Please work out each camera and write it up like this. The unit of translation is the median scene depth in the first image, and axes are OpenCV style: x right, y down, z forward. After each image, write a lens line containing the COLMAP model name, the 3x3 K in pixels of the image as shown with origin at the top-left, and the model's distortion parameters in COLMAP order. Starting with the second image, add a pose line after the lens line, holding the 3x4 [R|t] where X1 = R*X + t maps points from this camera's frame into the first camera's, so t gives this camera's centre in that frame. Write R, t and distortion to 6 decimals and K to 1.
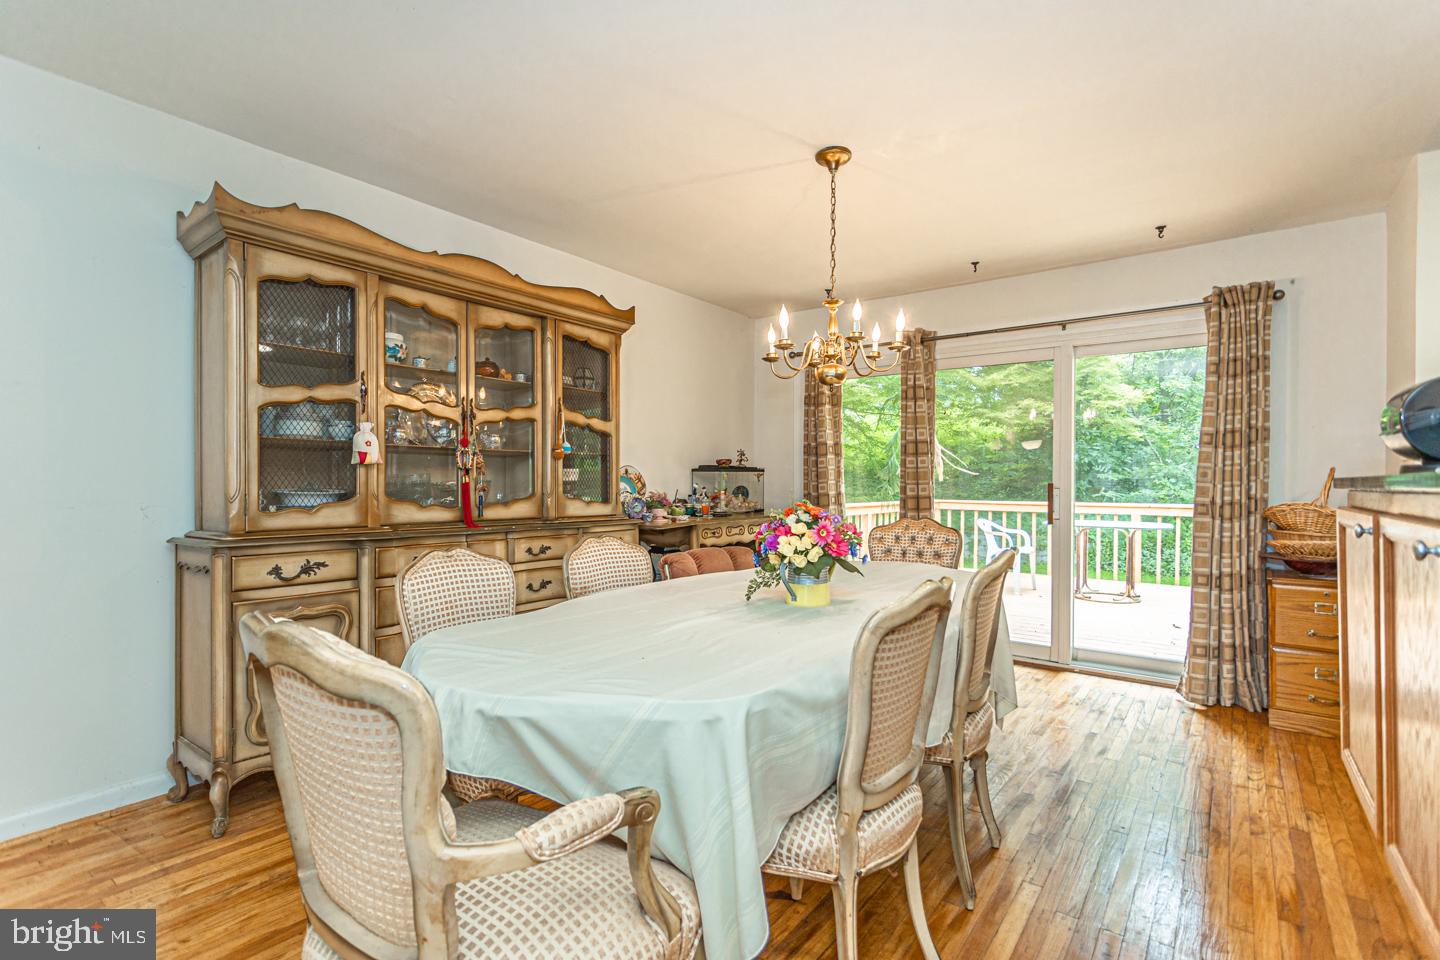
lens RADIAL K [[696.3, 0, 712.7], [0, 696.3, 484.4], [0, 0, 1]] dist [0.002781, 0.000998]
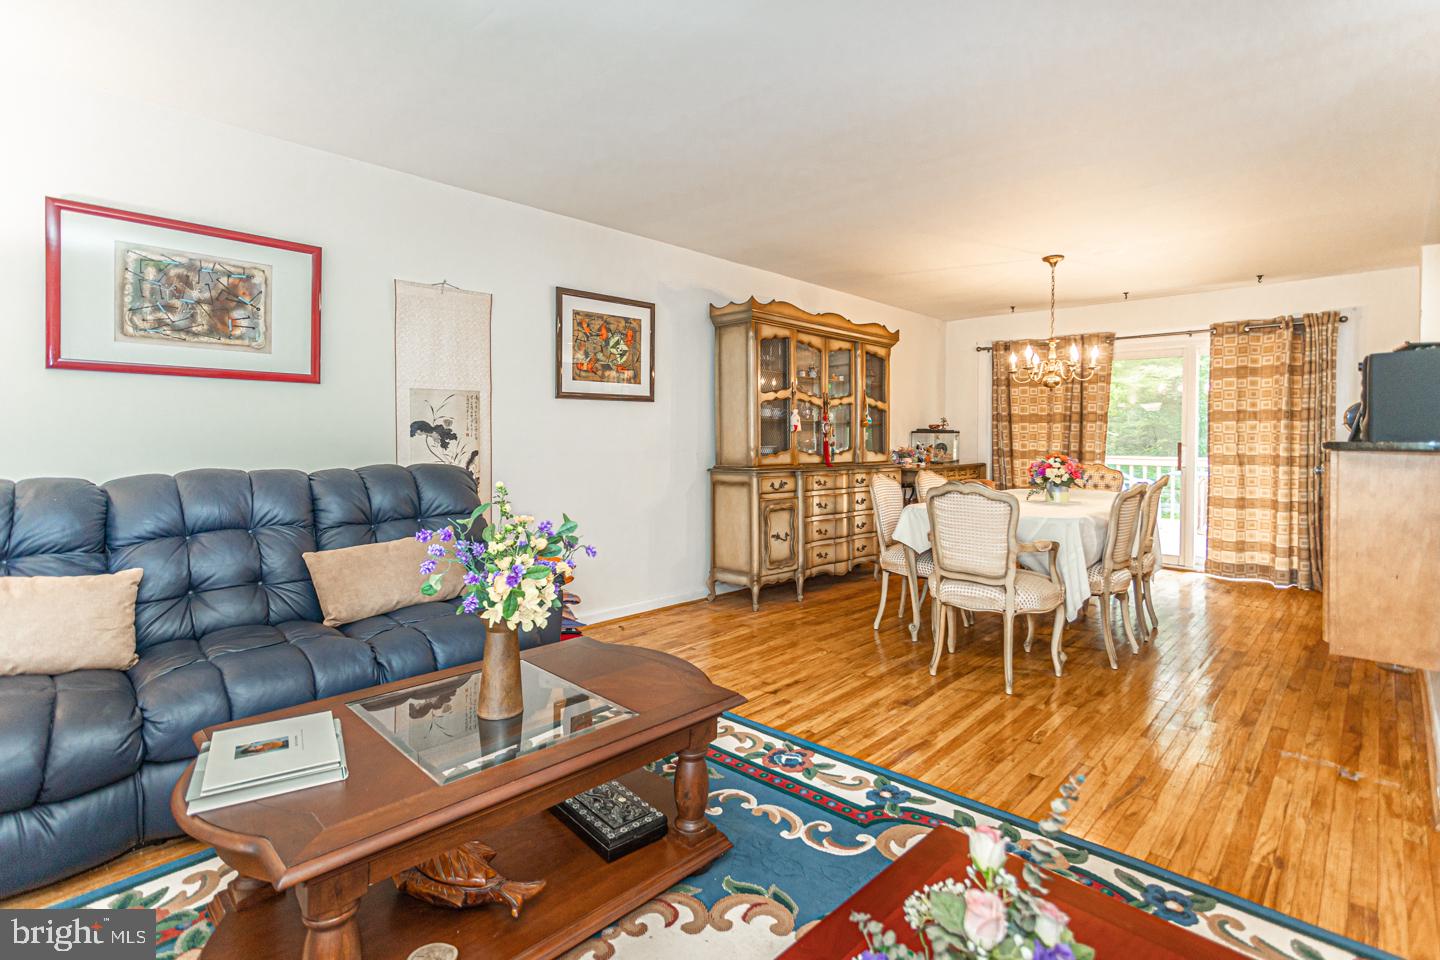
lens RADIAL K [[696.3, 0, 717.5], [0, 696.3, 442.1], [0, 0, 1]] dist [0.002781, 0.000998]
pose [[0.992894, 0.003872, -0.118938, -0.364187], [-0.003446, 0.999987, 0.003792, -0.005158], [0.118951, -0.003355, 0.992895, -0.681008]]
